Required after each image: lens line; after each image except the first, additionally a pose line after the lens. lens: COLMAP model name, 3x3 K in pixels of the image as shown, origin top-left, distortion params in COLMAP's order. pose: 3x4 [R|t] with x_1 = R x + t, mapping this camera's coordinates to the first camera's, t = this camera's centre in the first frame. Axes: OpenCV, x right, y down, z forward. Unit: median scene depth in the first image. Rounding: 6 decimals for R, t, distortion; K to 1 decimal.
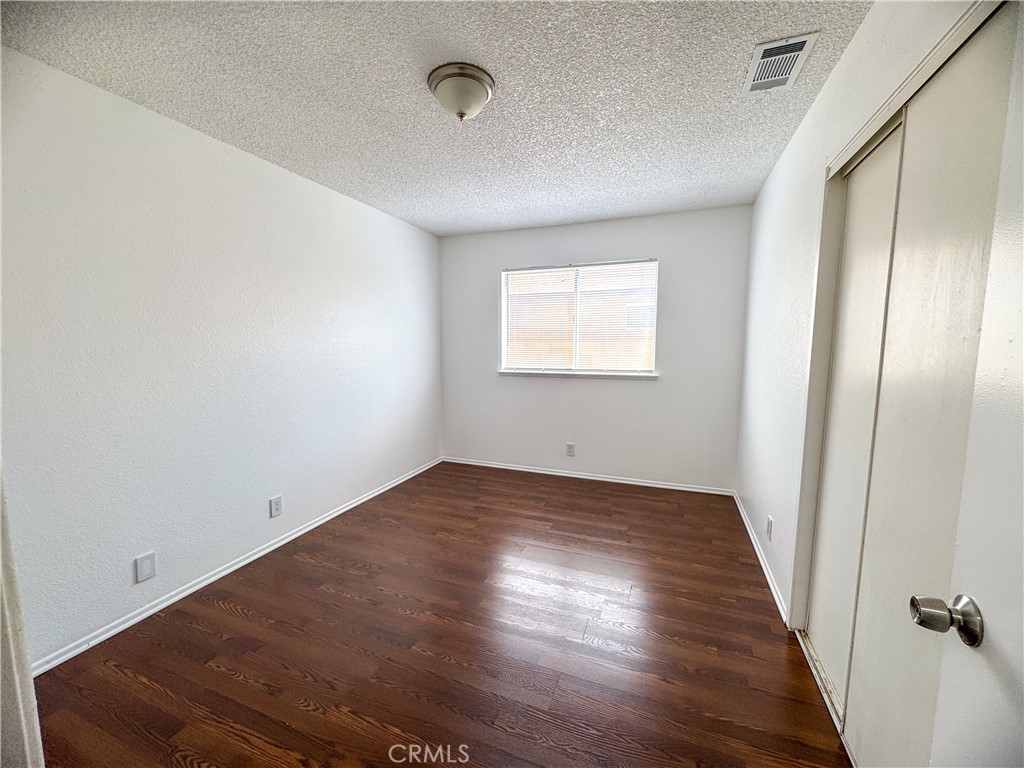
lens RADIAL K [[409.5, 0, 508.7], [0, 409.5, 382.6], [0, 0, 1]] dist [-0.003112, 0.001073]
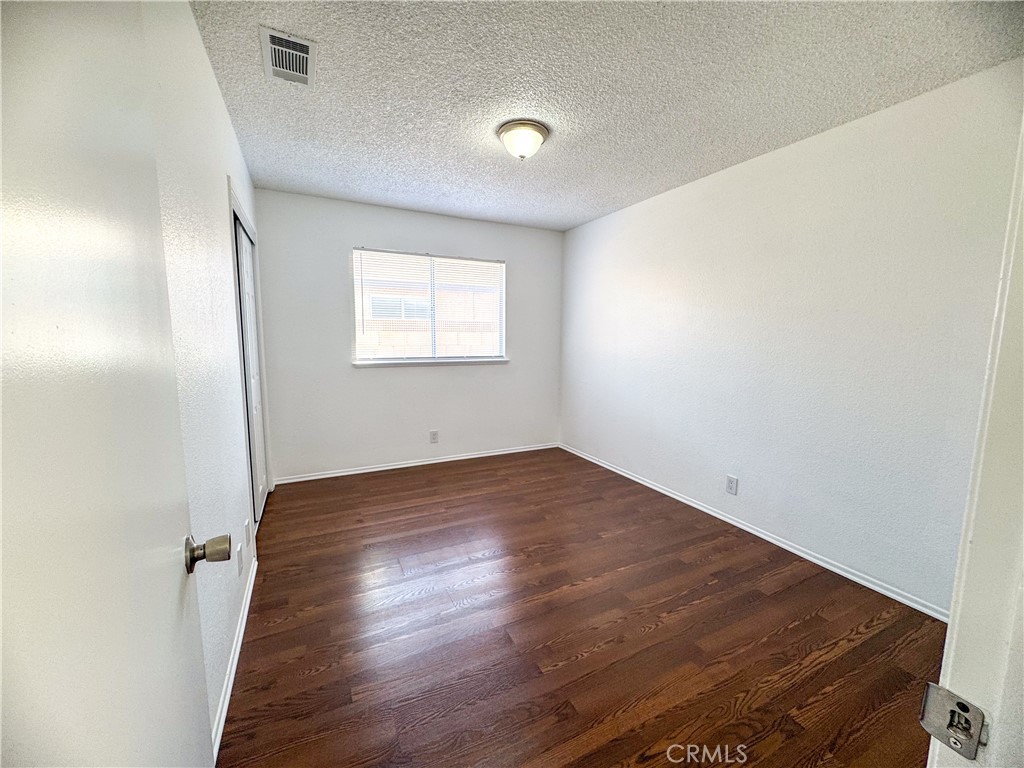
lens RADIAL K [[409.5, 0, 477.2], [0, 409.5, 385.1], [0, 0, 1]] dist [-0.003112, 0.001073]
pose [[0.686922, -0.089429, 0.721208, -0.504398], [0.061167, 0.995993, 0.065242, -0.023831], [-0.724153, -0.000703, 0.689639, 0.209063]]
